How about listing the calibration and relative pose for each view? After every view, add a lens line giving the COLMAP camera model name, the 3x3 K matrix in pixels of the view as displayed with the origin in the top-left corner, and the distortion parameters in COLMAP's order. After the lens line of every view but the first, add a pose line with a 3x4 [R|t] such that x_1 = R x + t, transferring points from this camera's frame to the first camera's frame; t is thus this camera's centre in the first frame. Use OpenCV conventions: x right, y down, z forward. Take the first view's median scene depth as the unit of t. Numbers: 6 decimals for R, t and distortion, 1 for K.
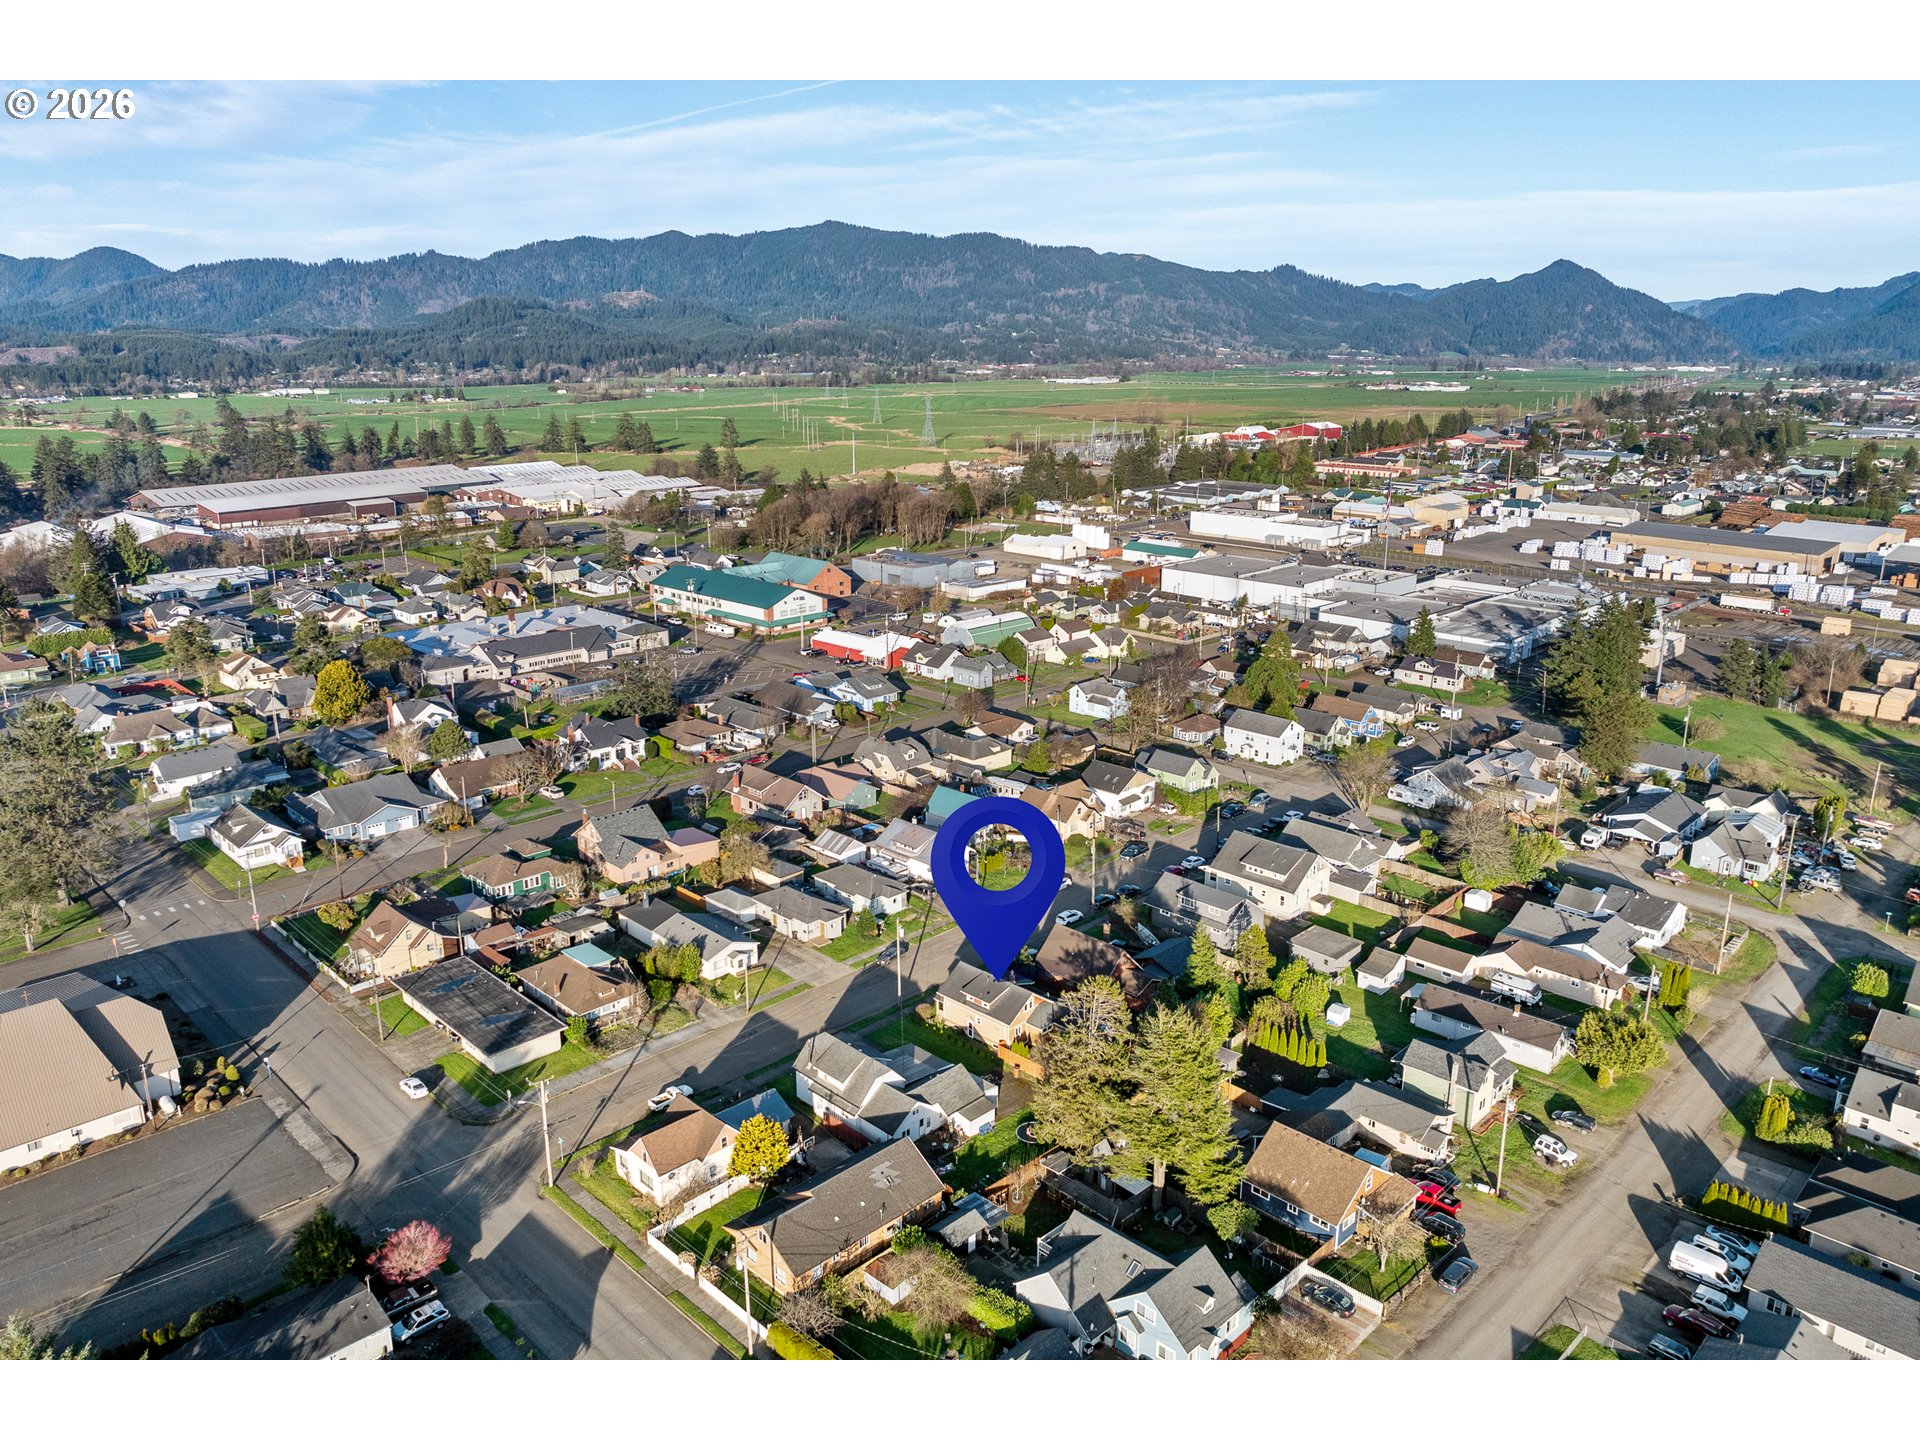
lens RADIAL K [[1343.3, 0, 960.0], [0, 1343.3, 720.0], [0, 0, 1]] dist [-0.037236, 0.004302]
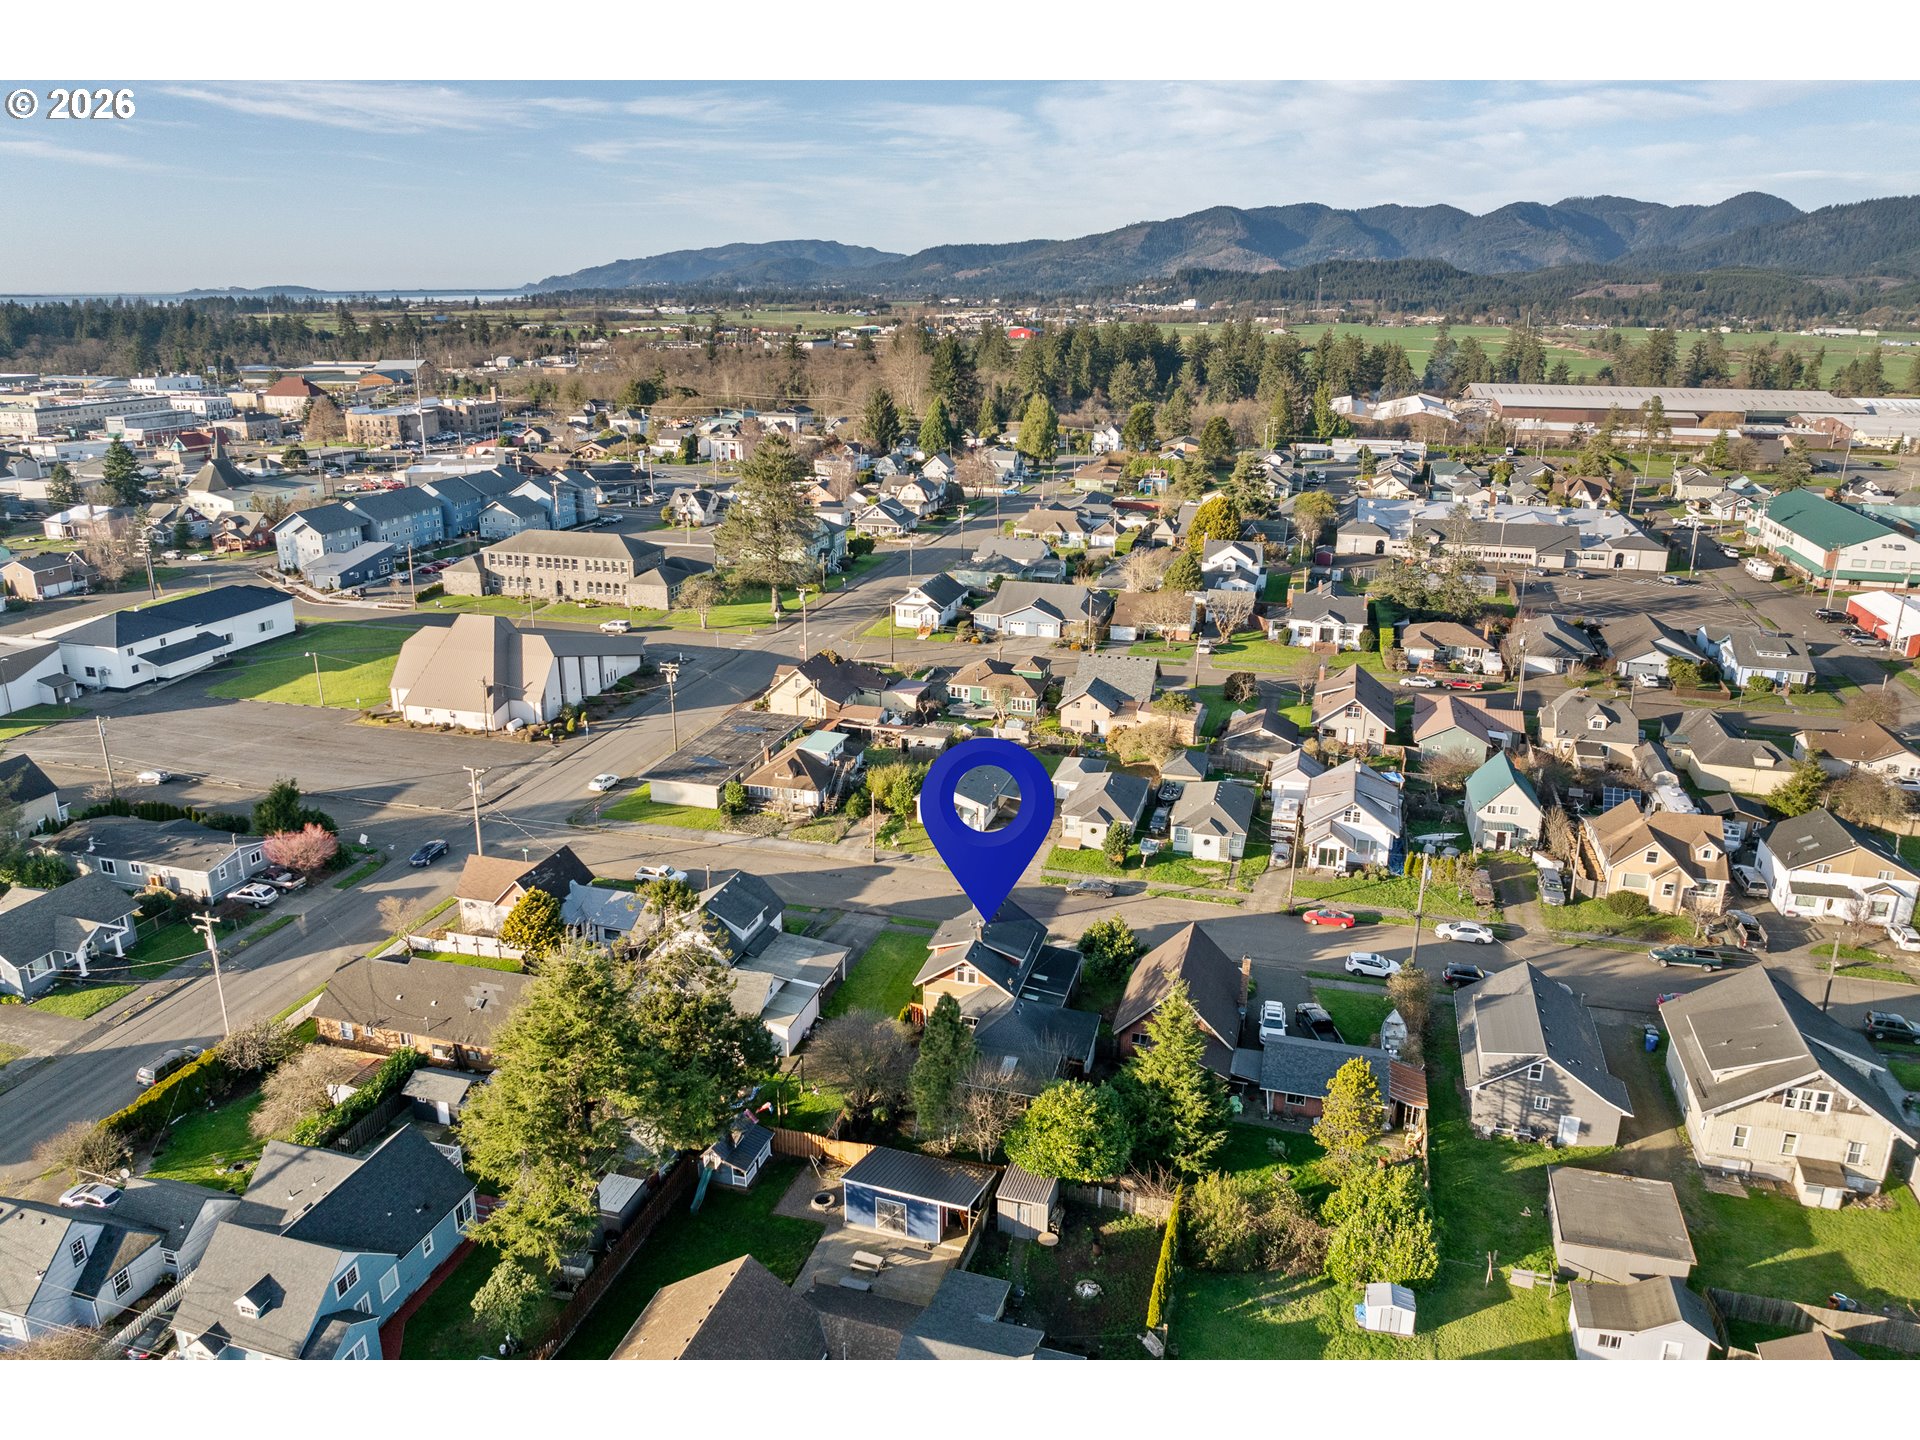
lens RADIAL K [[1343.3, 0, 960.0], [0, 1343.3, 720.0], [0, 0, 1]] dist [-0.037236, 0.004302]
pose [[0.481102, 0.270240, -0.833973, 0.260516], [-0.240395, 0.955505, 0.170942, -0.008461], [0.843061, 0.118242, 0.524660, 0.299100]]
